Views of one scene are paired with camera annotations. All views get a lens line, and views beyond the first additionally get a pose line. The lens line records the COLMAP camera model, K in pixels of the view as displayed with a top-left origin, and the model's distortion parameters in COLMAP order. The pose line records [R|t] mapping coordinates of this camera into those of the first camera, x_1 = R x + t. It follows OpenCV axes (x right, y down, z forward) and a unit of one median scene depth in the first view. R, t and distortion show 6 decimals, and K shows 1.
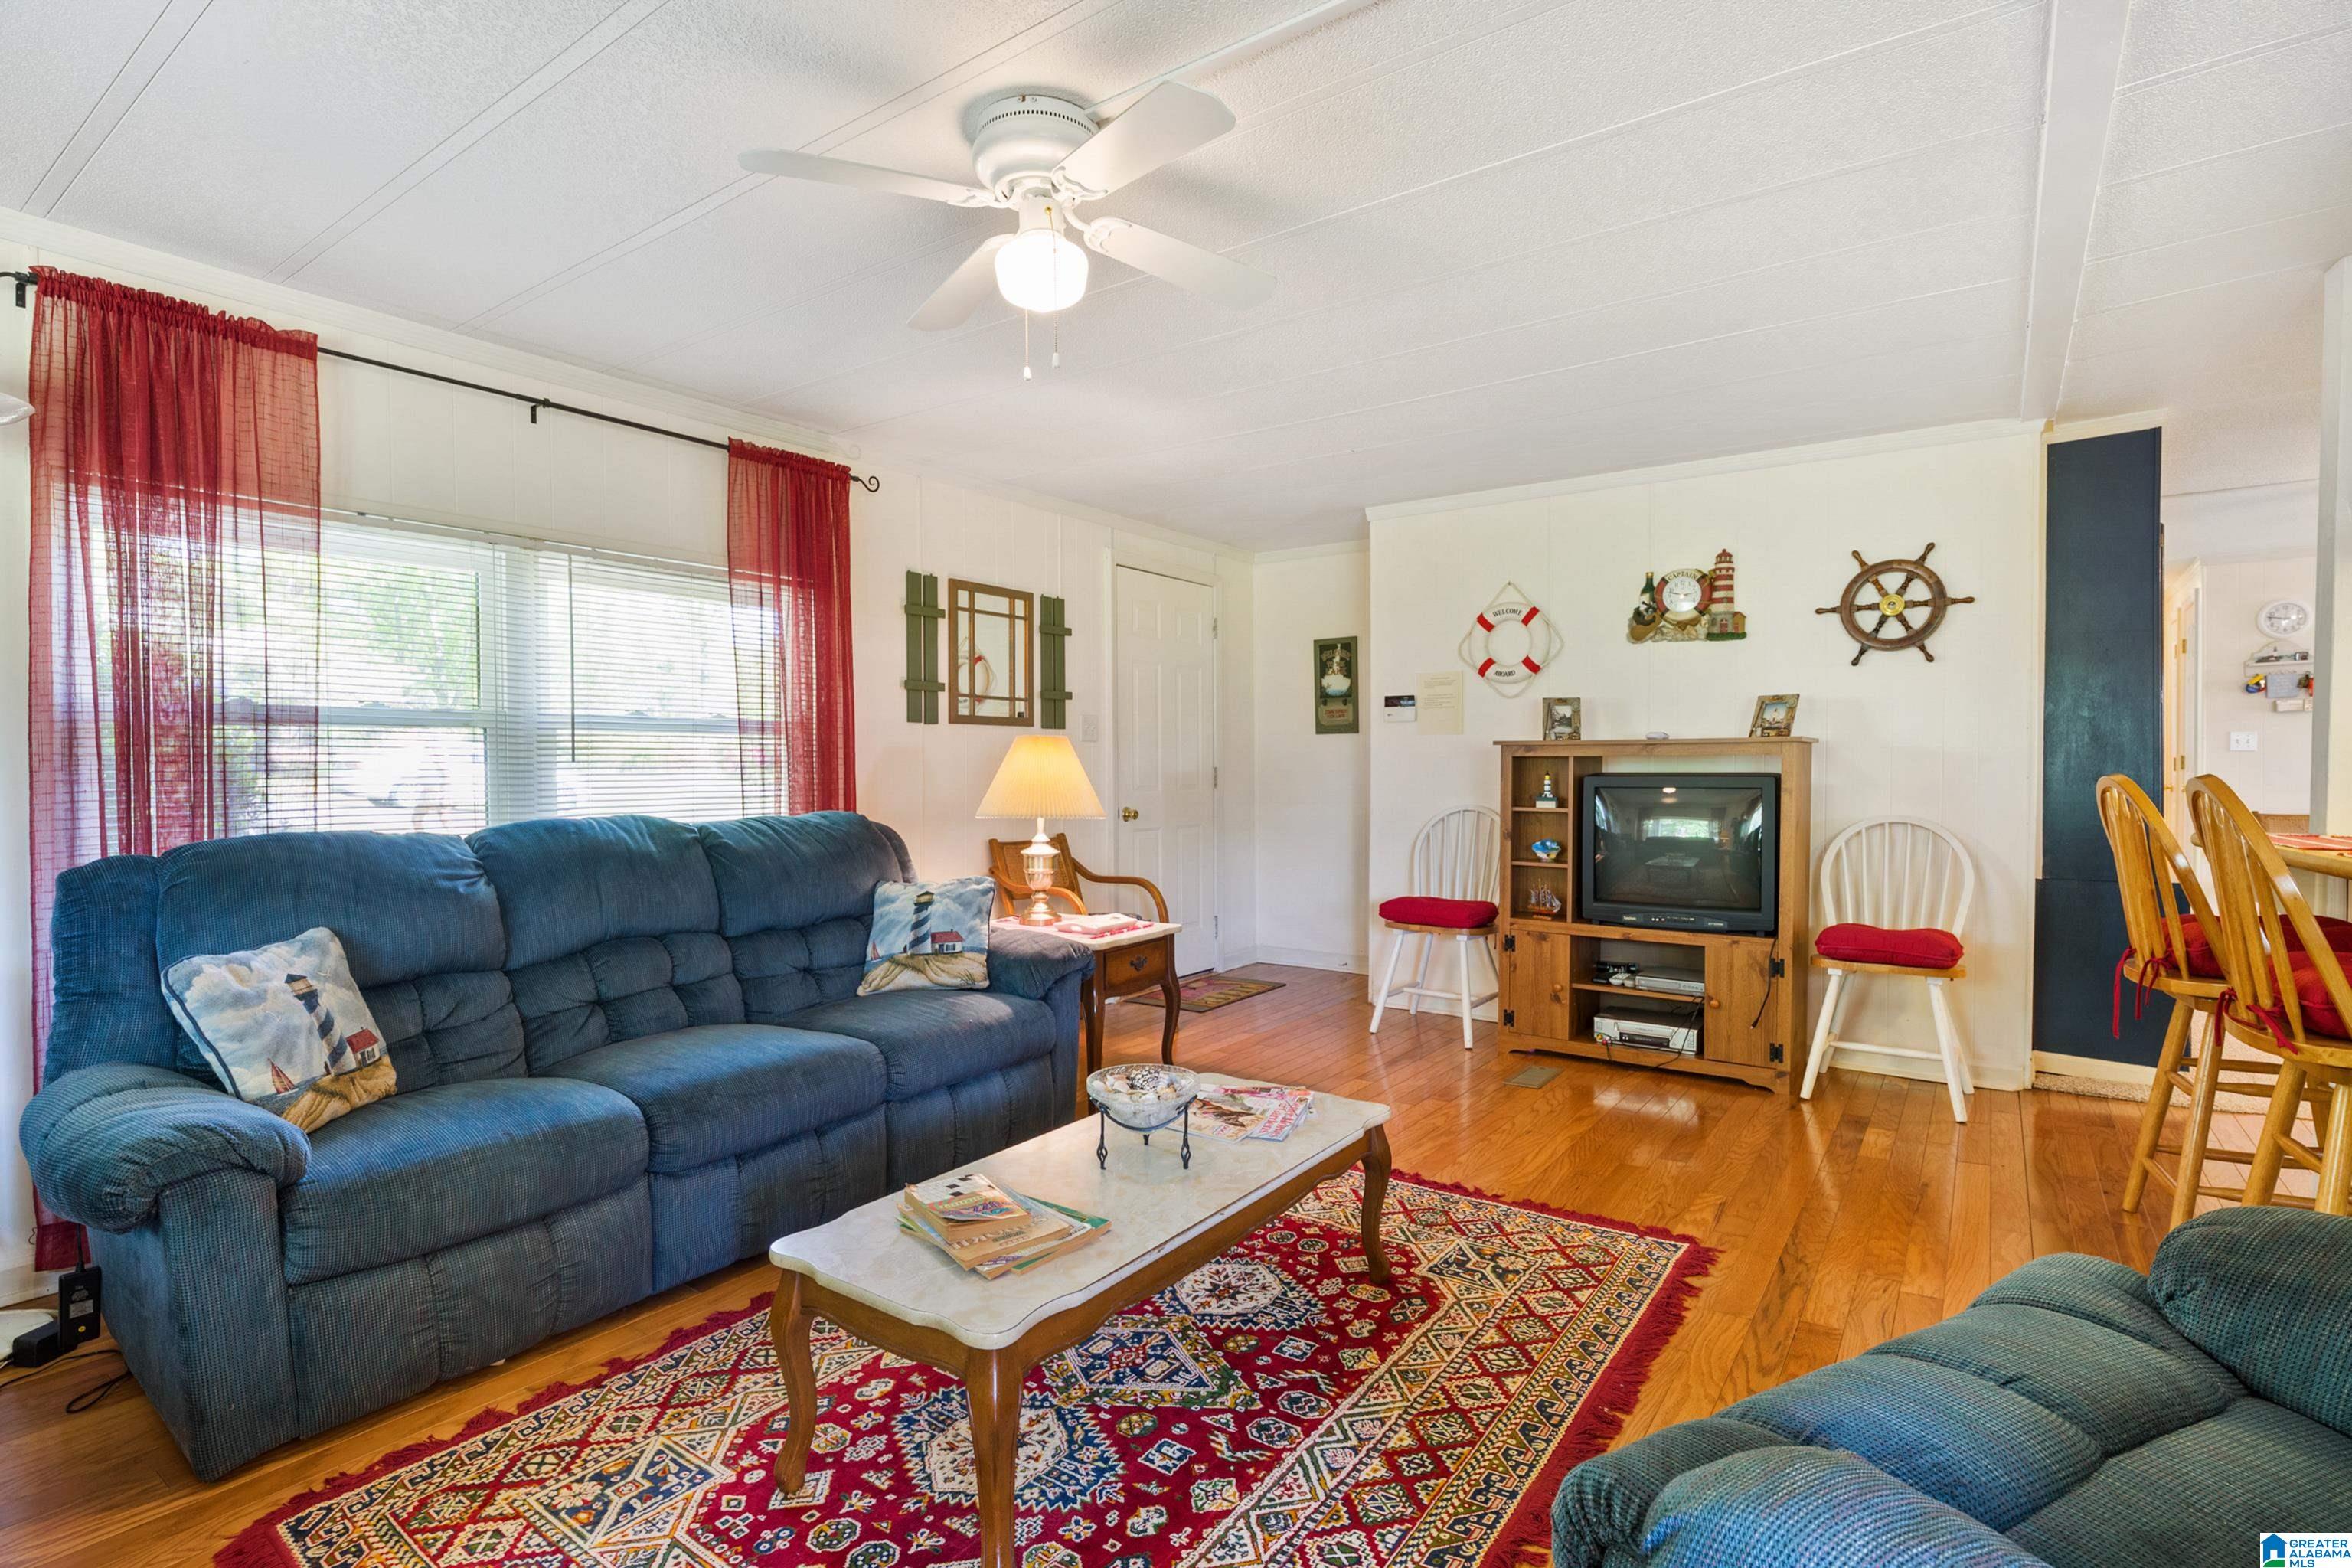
lens RADIAL K [[1133.7, 0, 1185.6], [0, 1133.7, 781.2], [0, 0, 1]] dist [-0.002229, -0.000232]
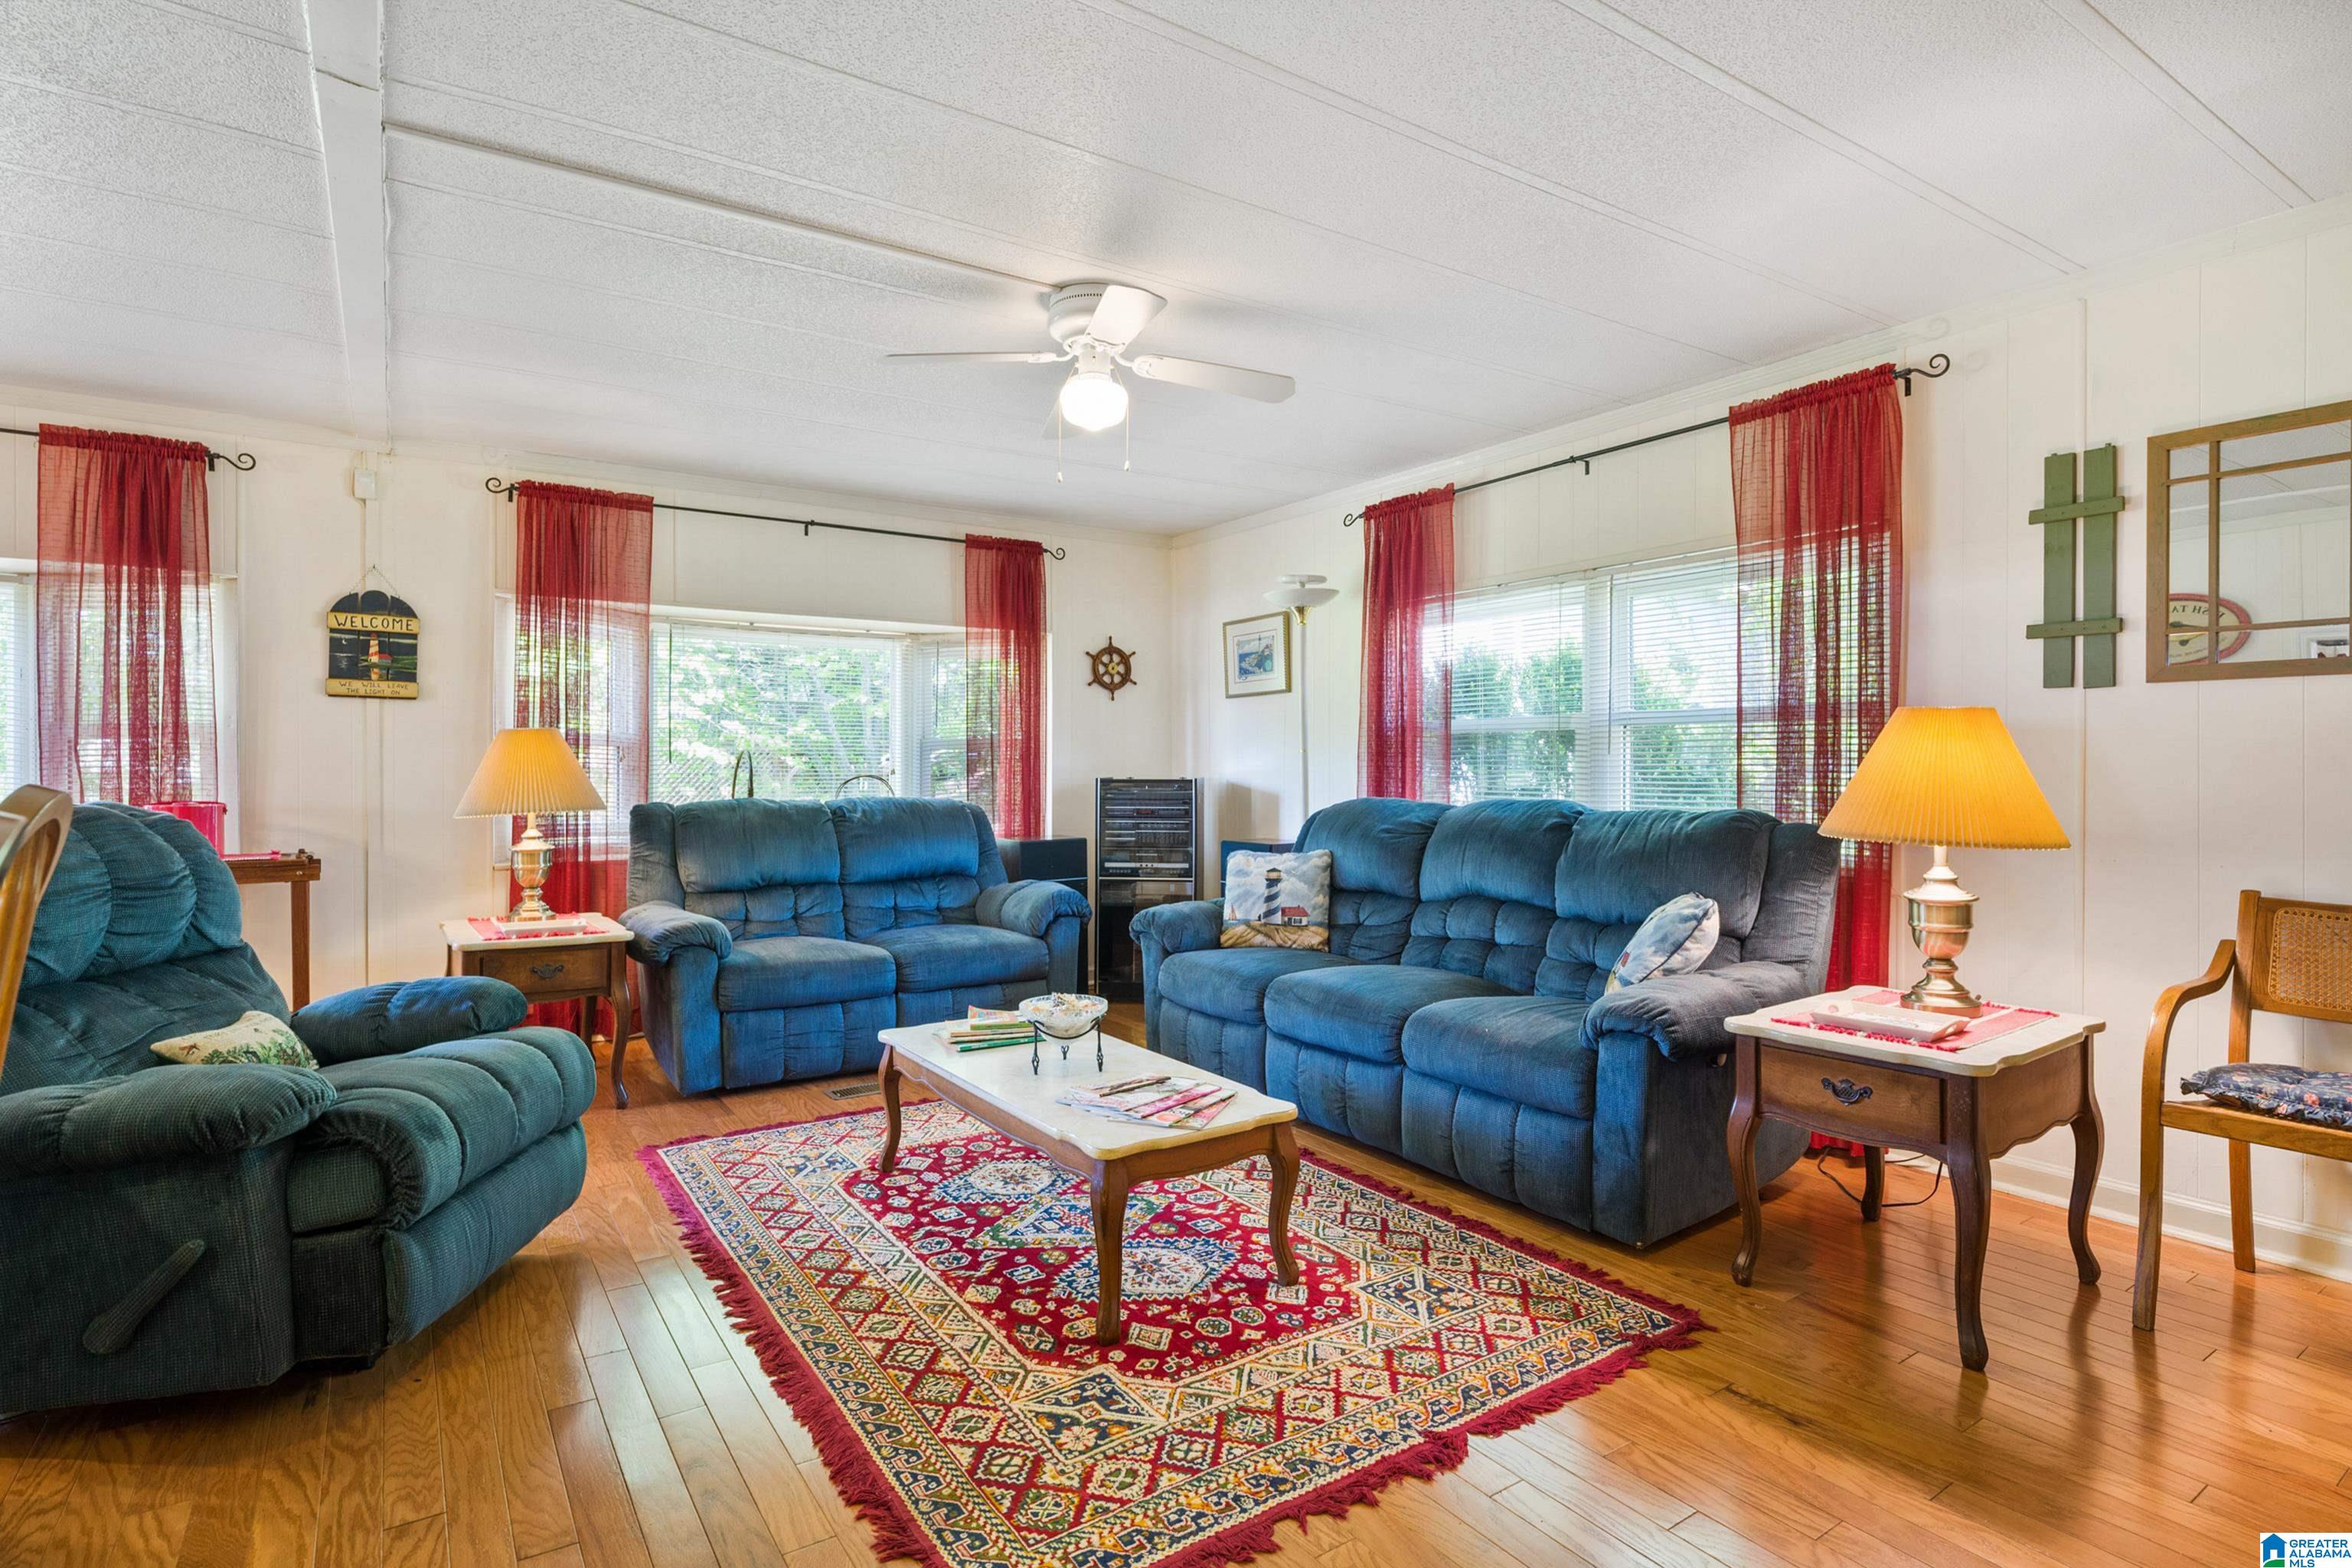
lens RADIAL K [[1179.9, 0, 1170.6], [0, 1179.9, 768.1], [0, 0, 1]] dist [-0.001067, -0.000227]
pose [[-0.354453, 0.008406, -0.935036, 0.625422], [-0.007210, 0.999905, 0.011722, -0.011469], [0.935046, 0.010897, -0.354359, 0.846062]]
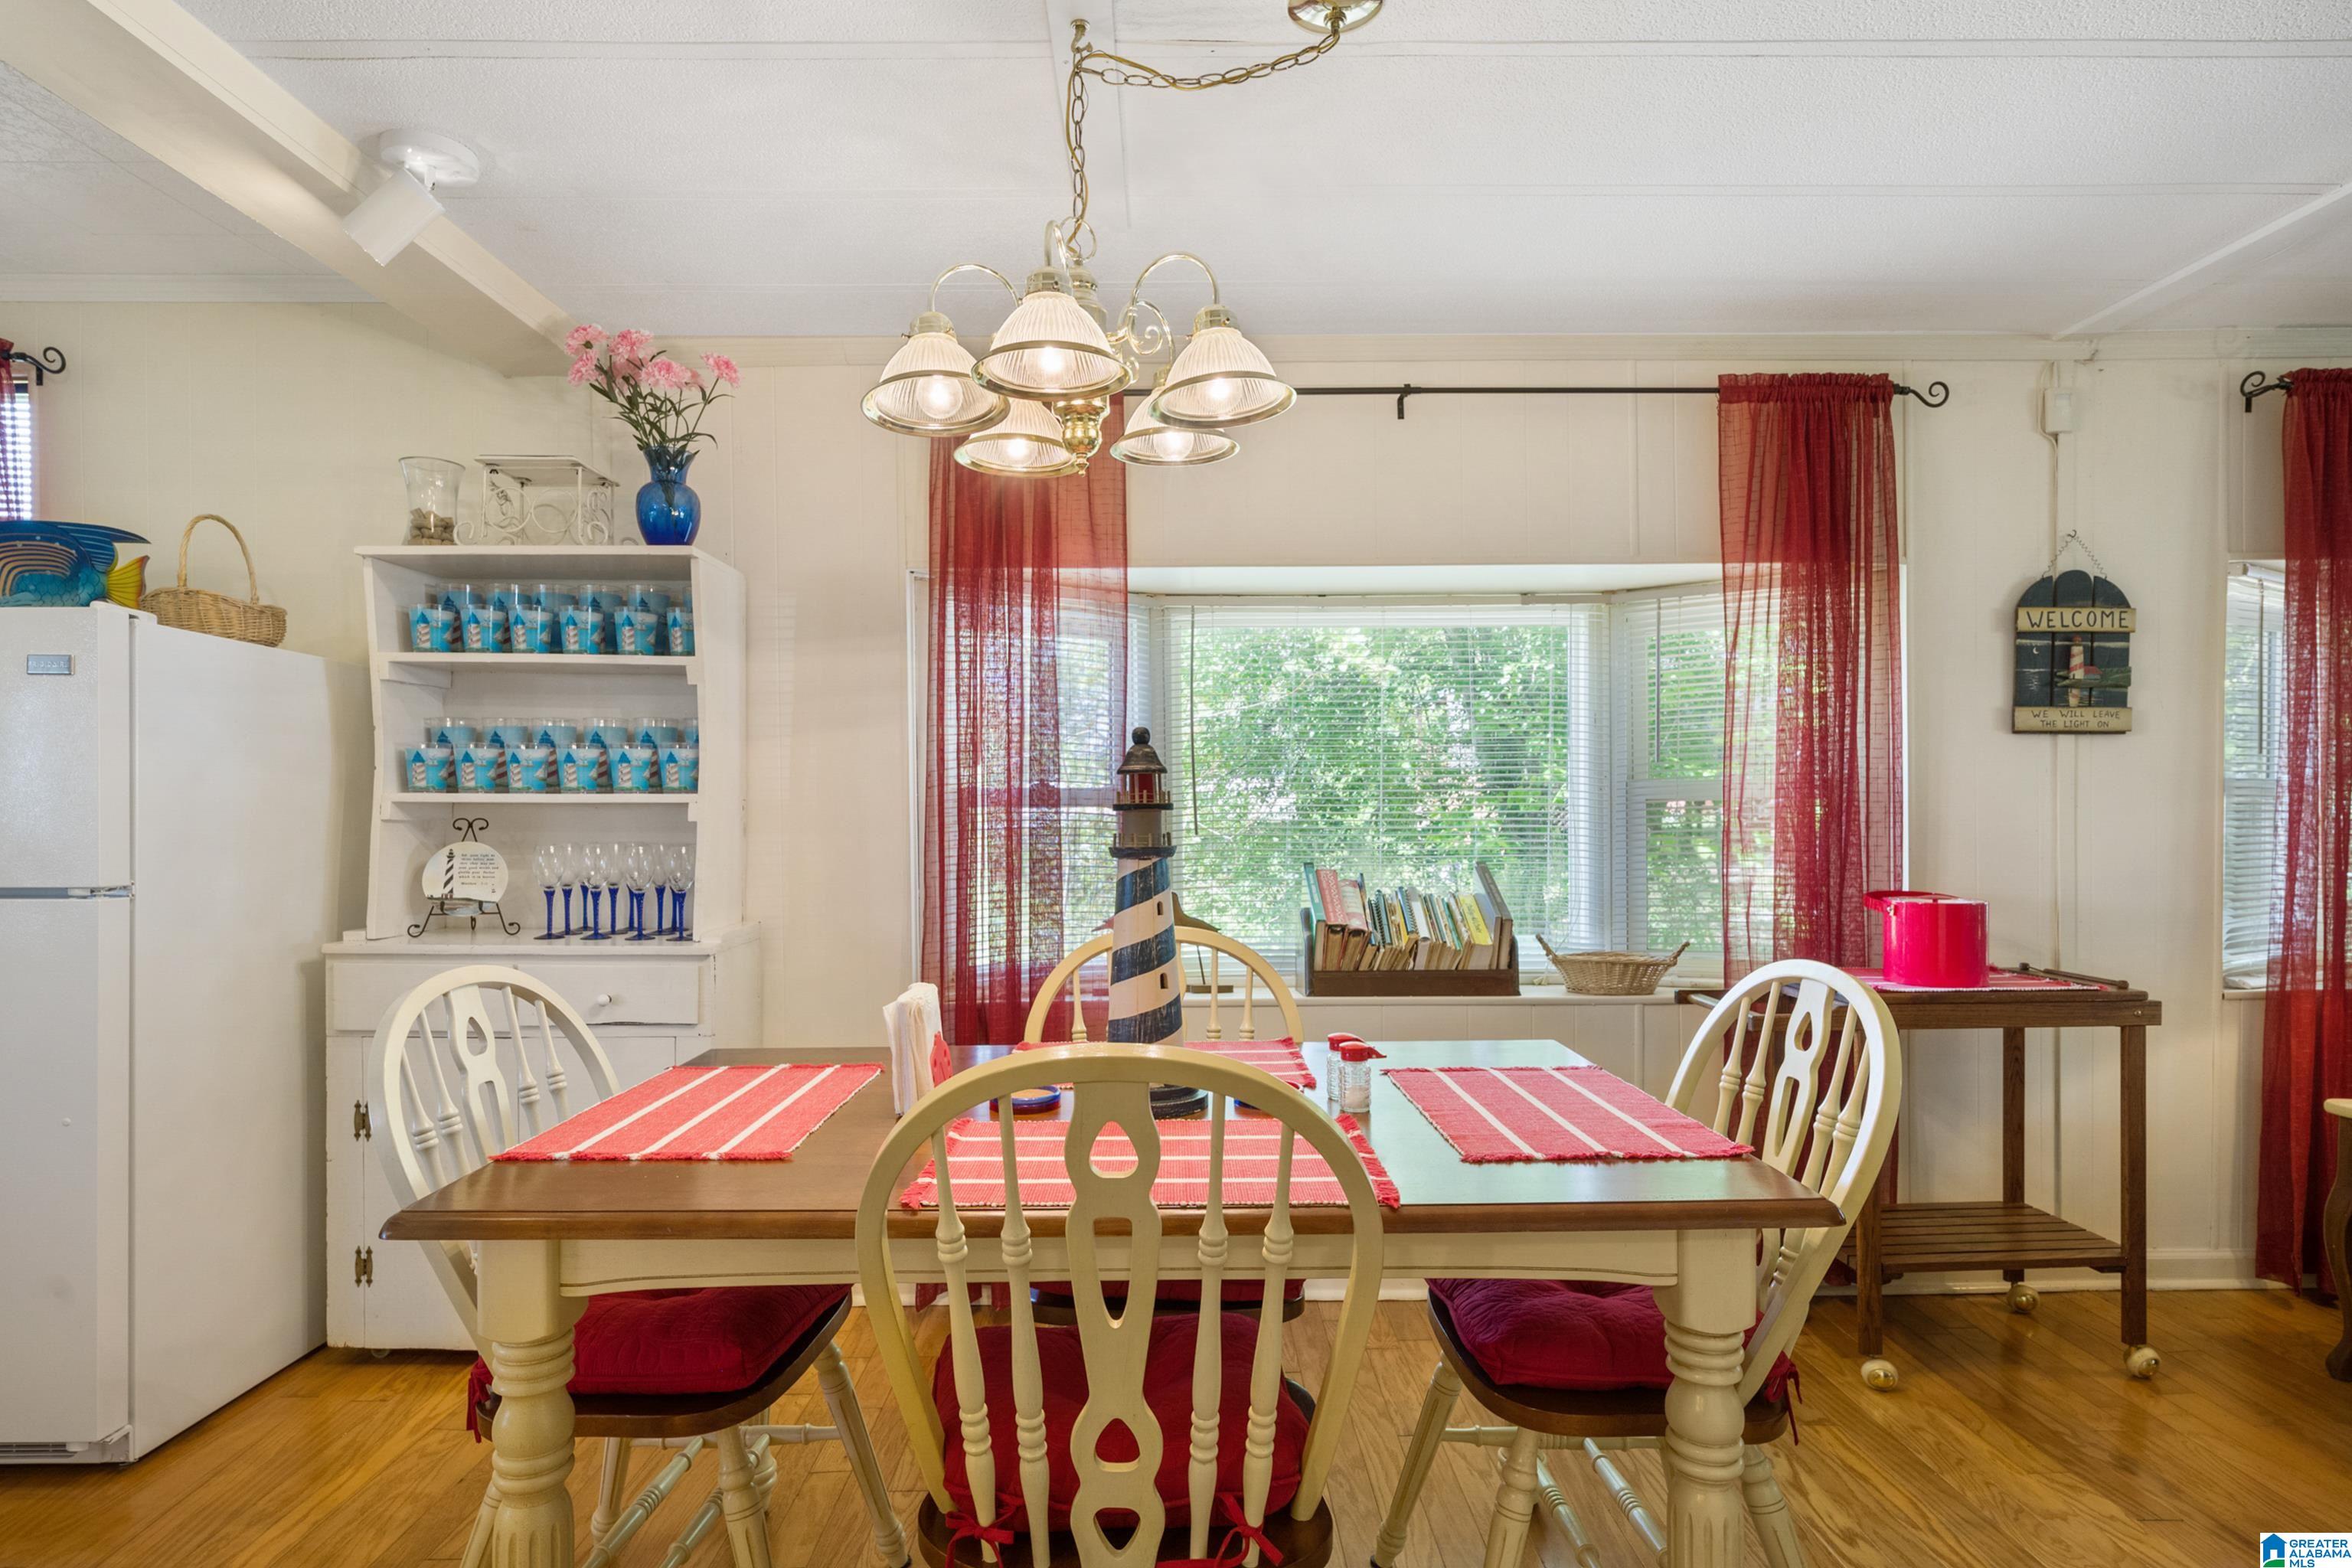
lens RADIAL K [[1179.9, 0, 1170.6], [0, 1179.9, 768.1], [0, 0, 1]] dist [-0.001067, -0.000227]
pose [[-0.812358, 0.009099, -0.583088, 0.730102], [0.005453, 0.999953, 0.008007, -0.045596], [0.583134, 0.003325, -0.812369, 0.041742]]
